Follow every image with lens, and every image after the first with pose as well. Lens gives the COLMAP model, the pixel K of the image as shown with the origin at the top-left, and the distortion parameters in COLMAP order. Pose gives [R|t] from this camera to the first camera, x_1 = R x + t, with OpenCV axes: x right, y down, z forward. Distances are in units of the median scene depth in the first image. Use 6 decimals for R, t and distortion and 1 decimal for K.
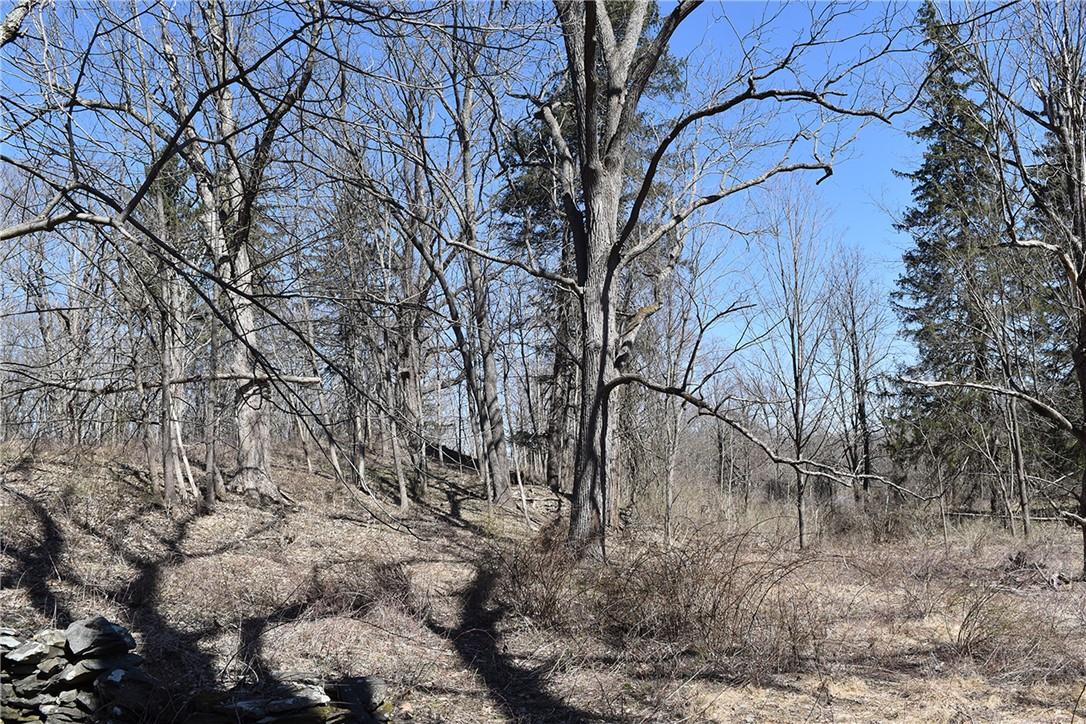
lens RADIAL K [[915.1, 0, 543.0], [0, 915.1, 362.0], [0, 0, 1]] dist [-0.009378, 0.005274]
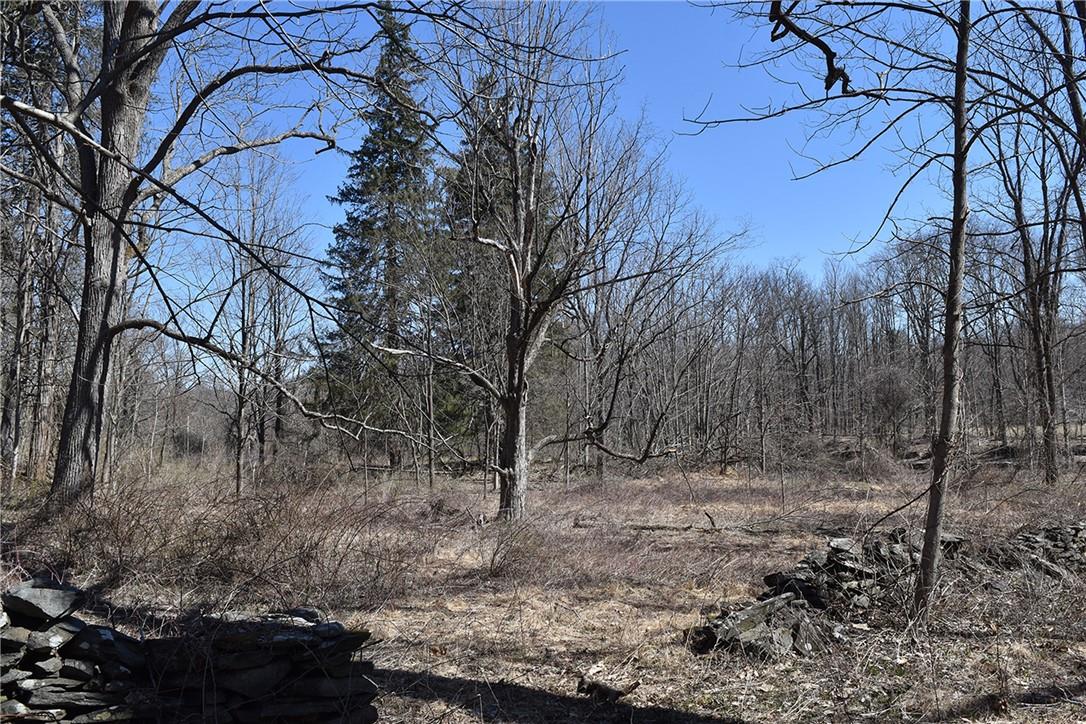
lens RADIAL K [[915.1, 0, 543.0], [0, 915.1, 362.0], [0, 0, 1]] dist [-0.009378, 0.005274]
pose [[0.791200, 0.069899, 0.607550, -0.134358], [-0.098484, 0.995043, 0.013773, 0.003323], [-0.603576, -0.070731, 0.794162, -0.005537]]
